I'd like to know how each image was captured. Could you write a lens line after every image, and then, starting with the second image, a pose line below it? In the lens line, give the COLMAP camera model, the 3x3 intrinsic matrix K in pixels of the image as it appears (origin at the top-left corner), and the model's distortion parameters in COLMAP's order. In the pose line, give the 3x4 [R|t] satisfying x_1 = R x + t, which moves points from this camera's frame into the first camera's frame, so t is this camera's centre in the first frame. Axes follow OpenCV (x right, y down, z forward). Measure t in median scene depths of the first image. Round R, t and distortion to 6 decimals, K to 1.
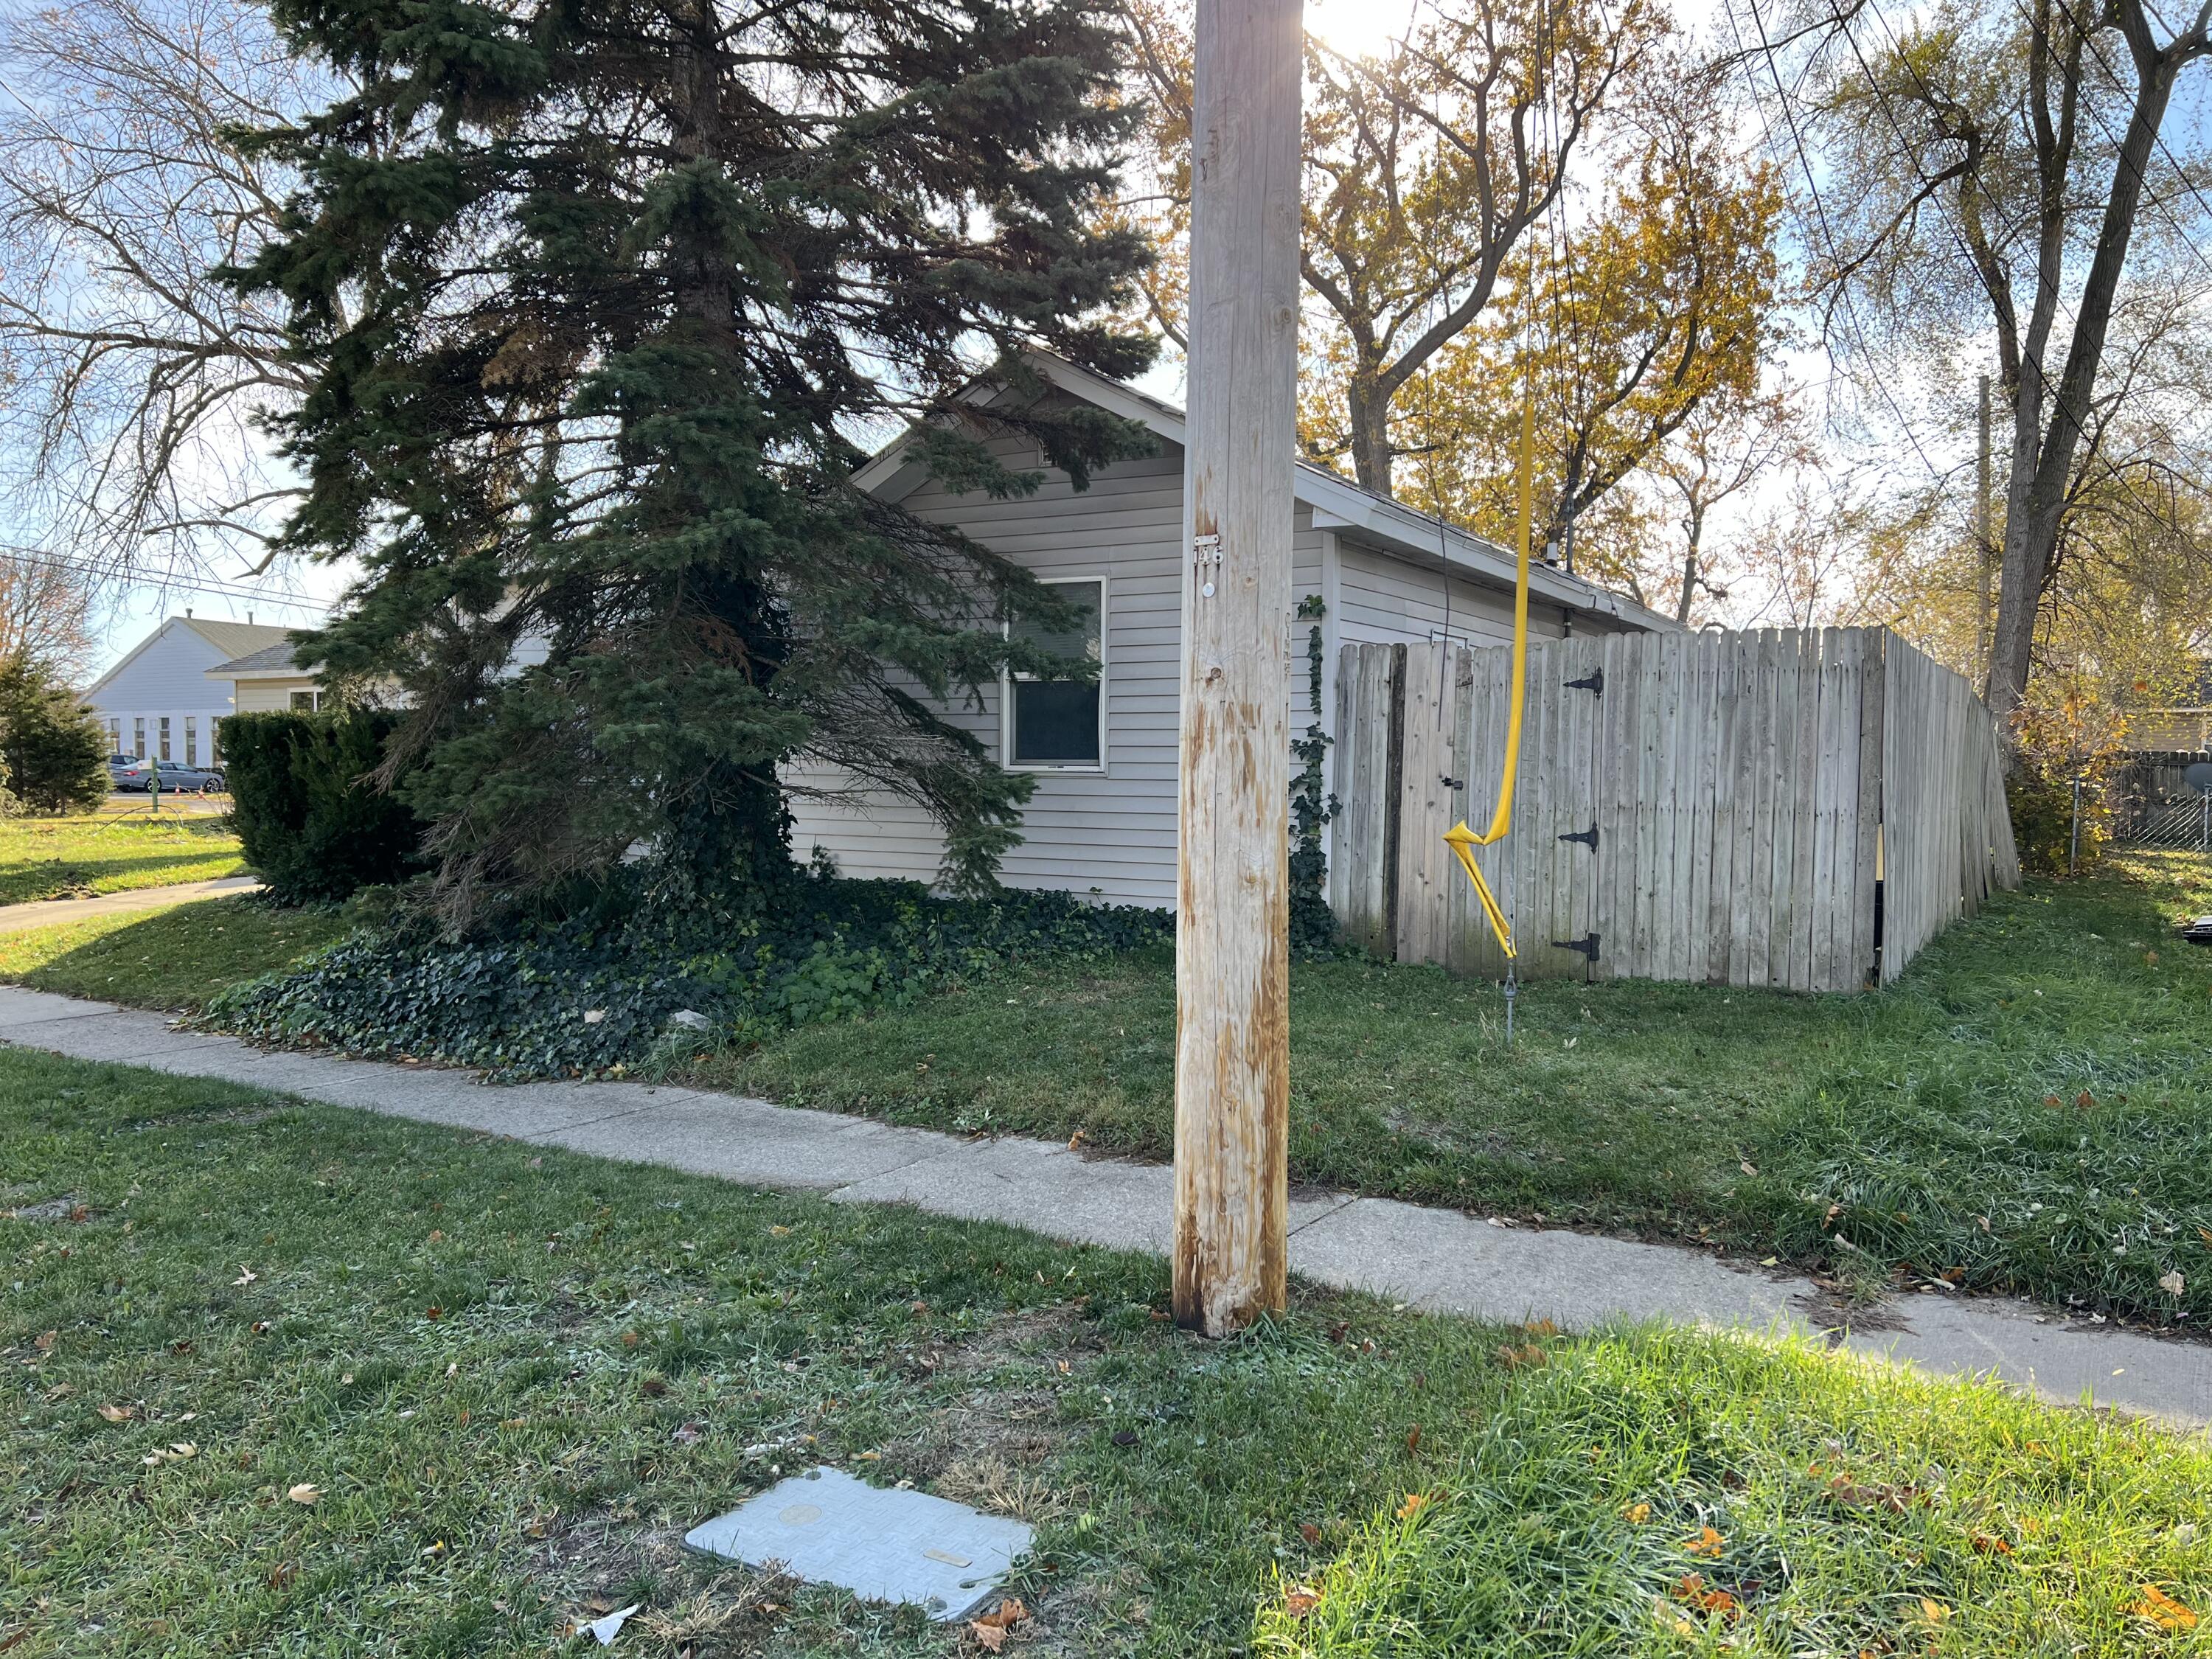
lens RADIAL K [[1643.4, 0, 1116.3], [0, 1643.4, 843.9], [0, 0, 1]] dist [0.084168, -0.089850]
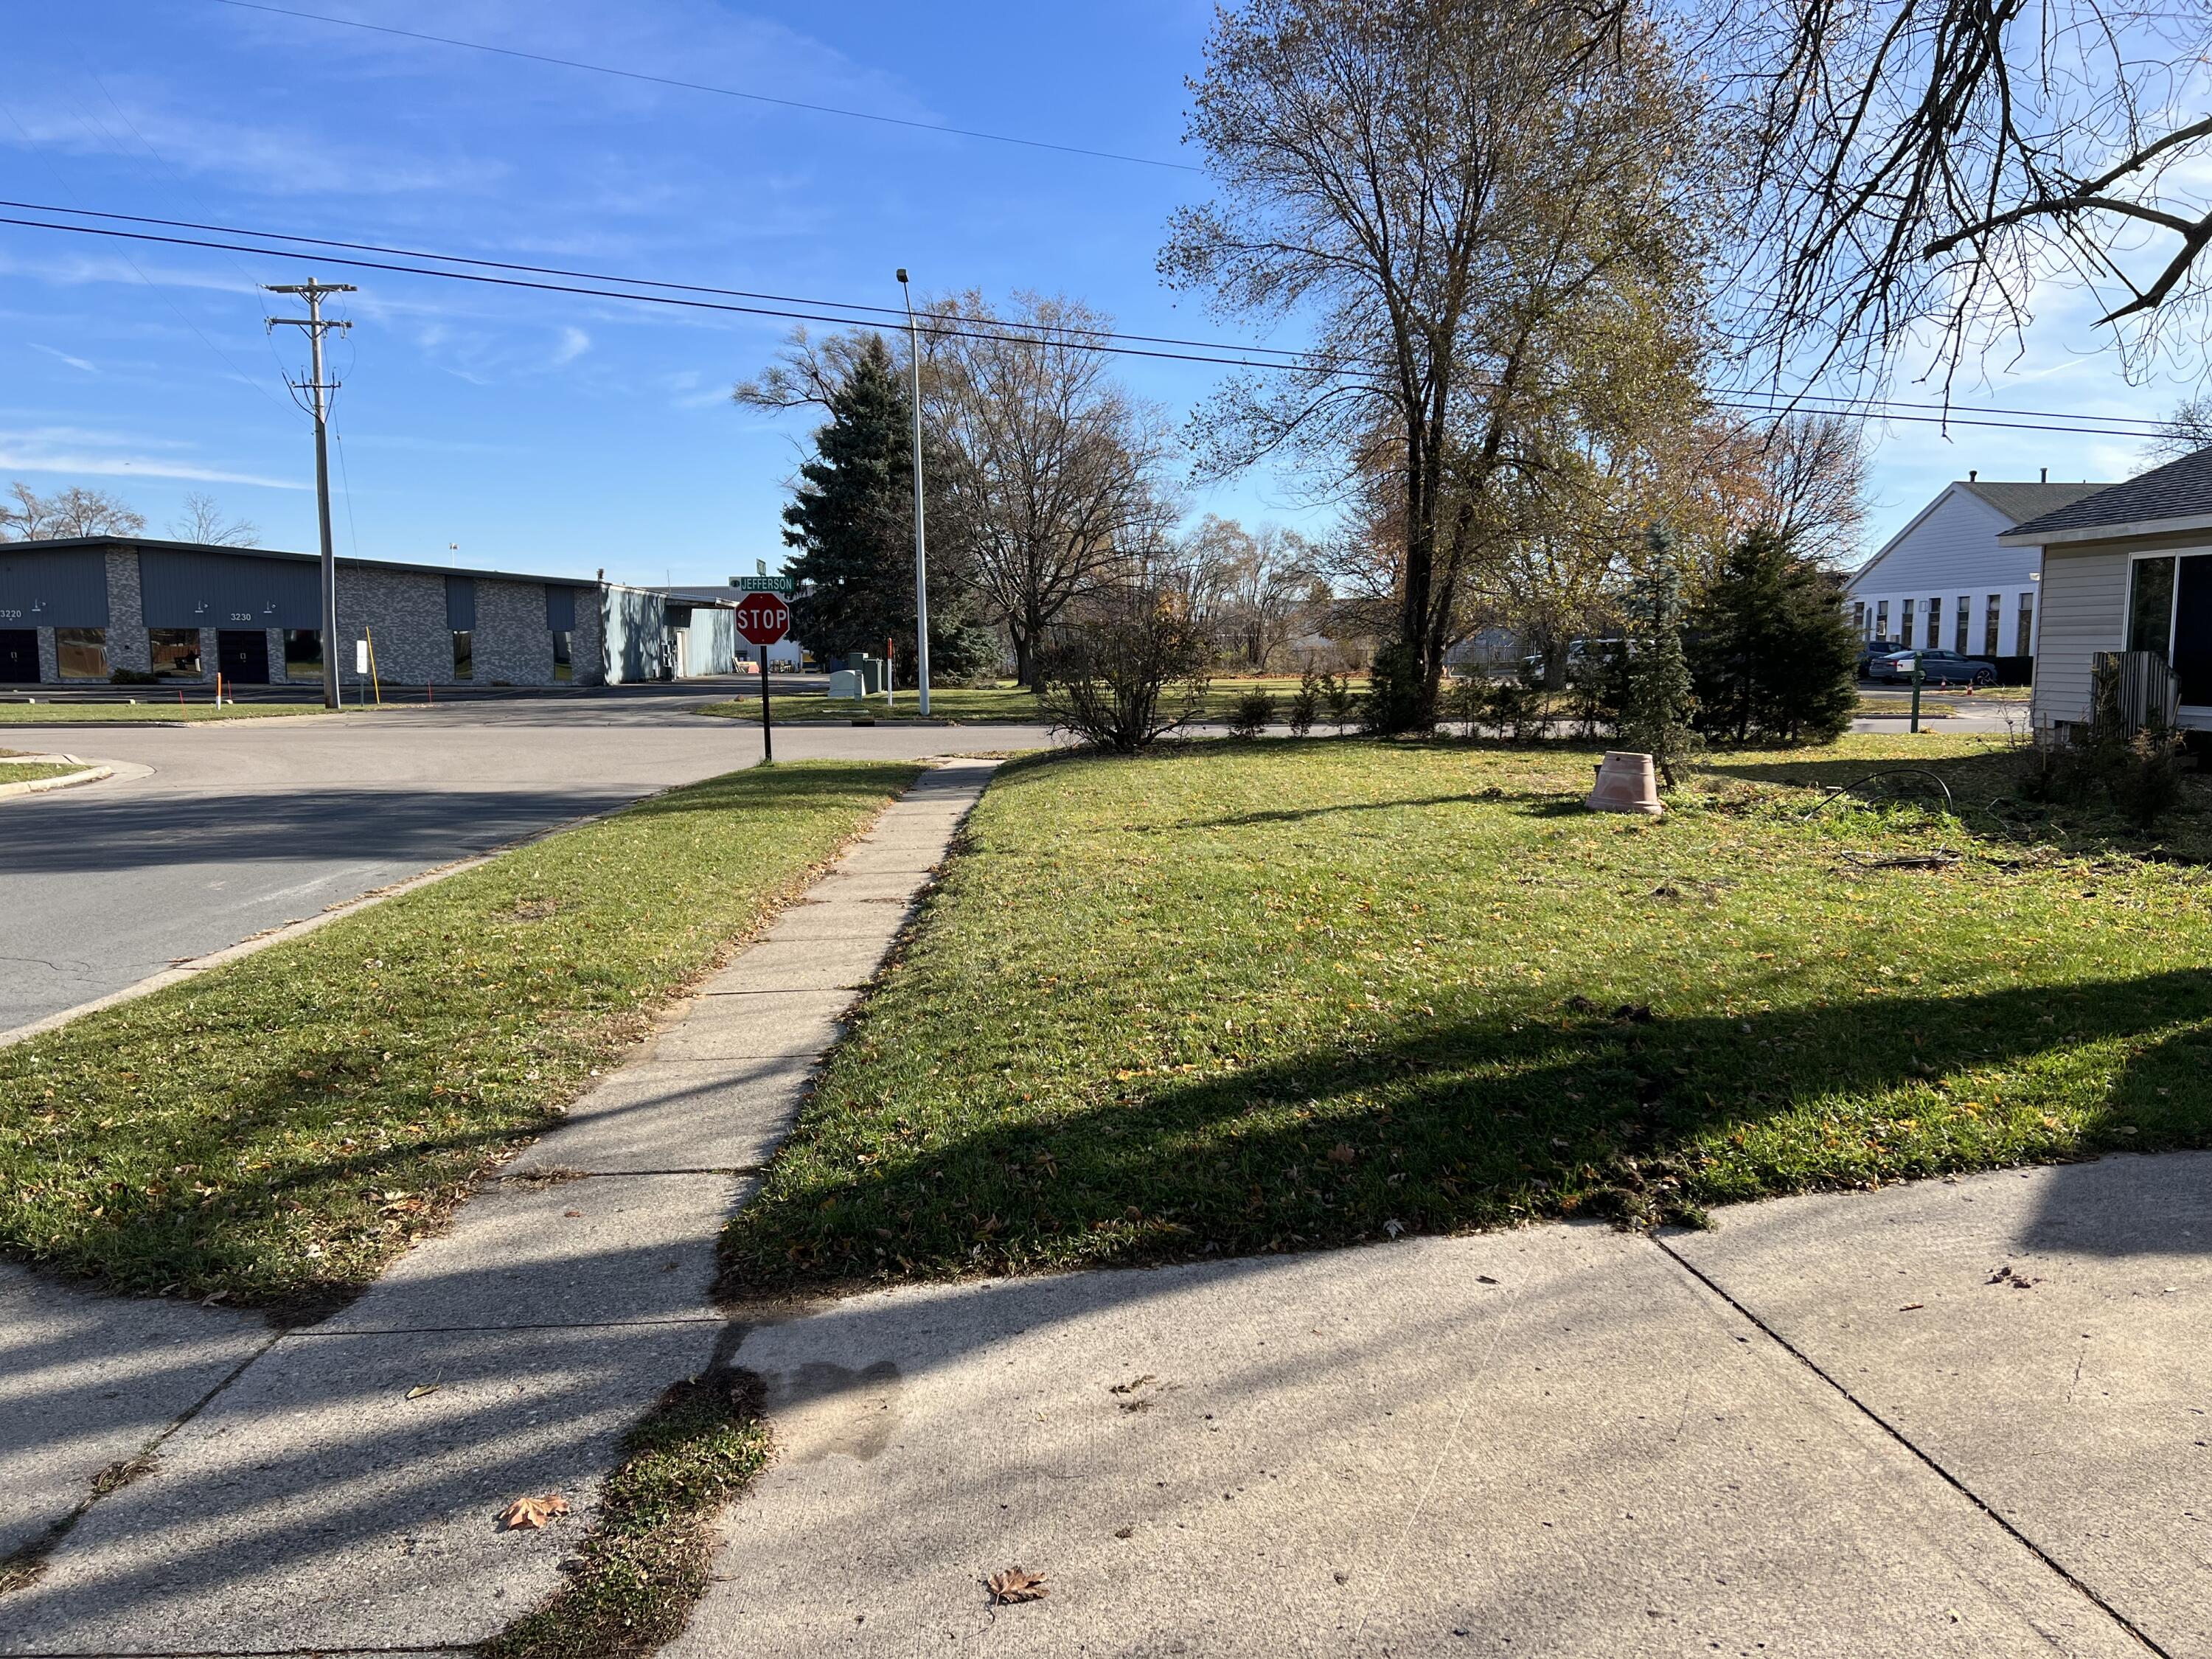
lens RADIAL K [[1643.4, 0, 1116.3], [0, 1643.4, 843.9], [0, 0, 1]] dist [0.084168, -0.089850]
pose [[0.566614, 0.092203, -0.818809, -0.103245], [-0.031175, 0.995407, 0.090516, -0.016483], [0.823394, -0.025761, 0.566886, 0.181424]]
